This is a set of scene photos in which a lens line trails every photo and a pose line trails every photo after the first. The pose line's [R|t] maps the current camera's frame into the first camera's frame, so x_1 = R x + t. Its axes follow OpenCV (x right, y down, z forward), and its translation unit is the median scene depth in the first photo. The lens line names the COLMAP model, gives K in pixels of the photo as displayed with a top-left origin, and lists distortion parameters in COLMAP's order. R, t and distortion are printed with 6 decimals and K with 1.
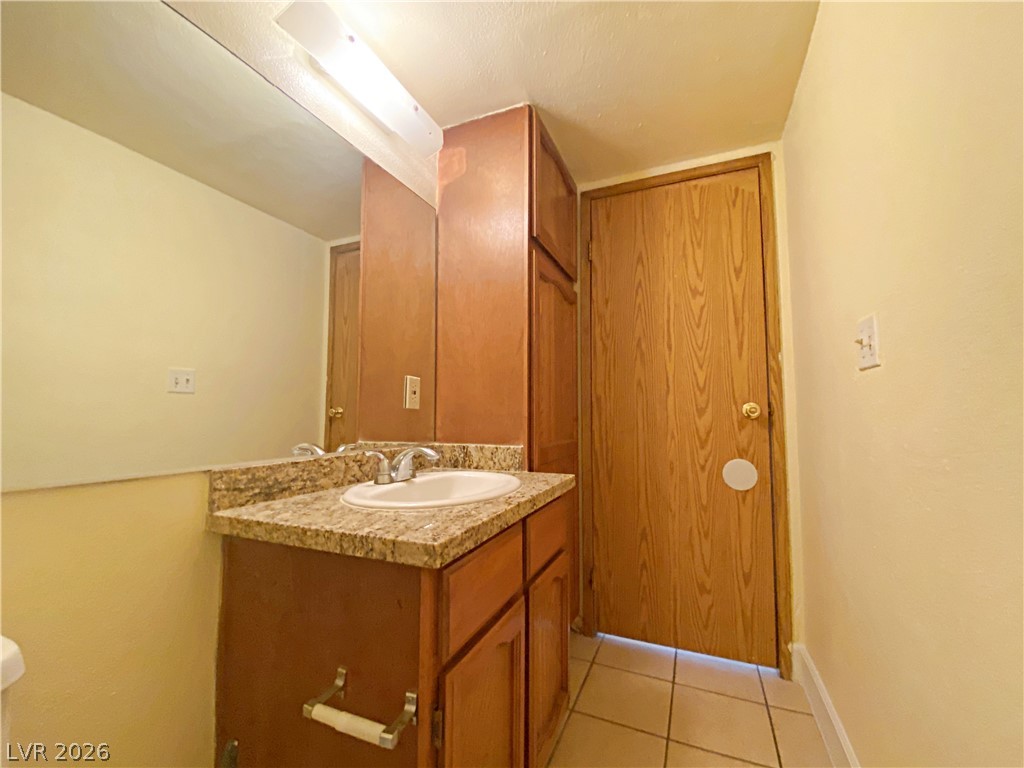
lens RADIAL K [[422.9, 0, 514.3], [0, 422.9, 384.4], [0, 0, 1]] dist [0.021455, -0.020771]
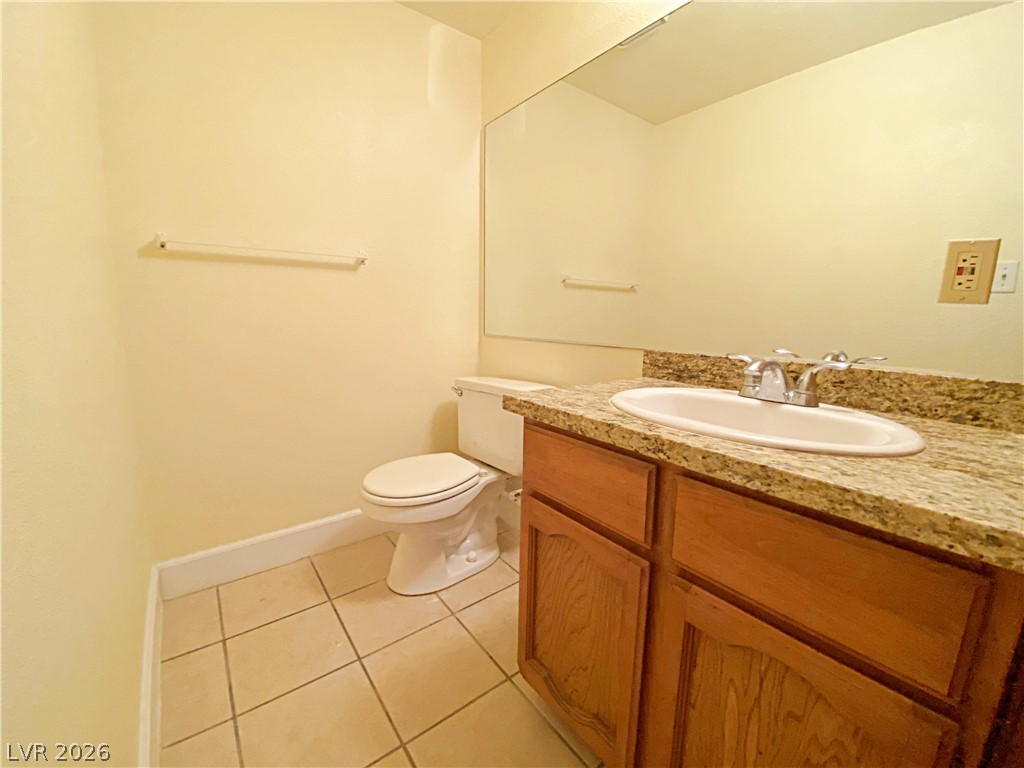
lens RADIAL K [[422.9, 0, 514.3], [0, 422.9, 384.4], [0, 0, 1]] dist [0.021455, -0.020771]
pose [[-0.472604, 0.135268, -0.870832, 0.752277], [0.044735, 0.990558, 0.129588, 0.100445], [0.880139, 0.022287, -0.474193, 1.188107]]
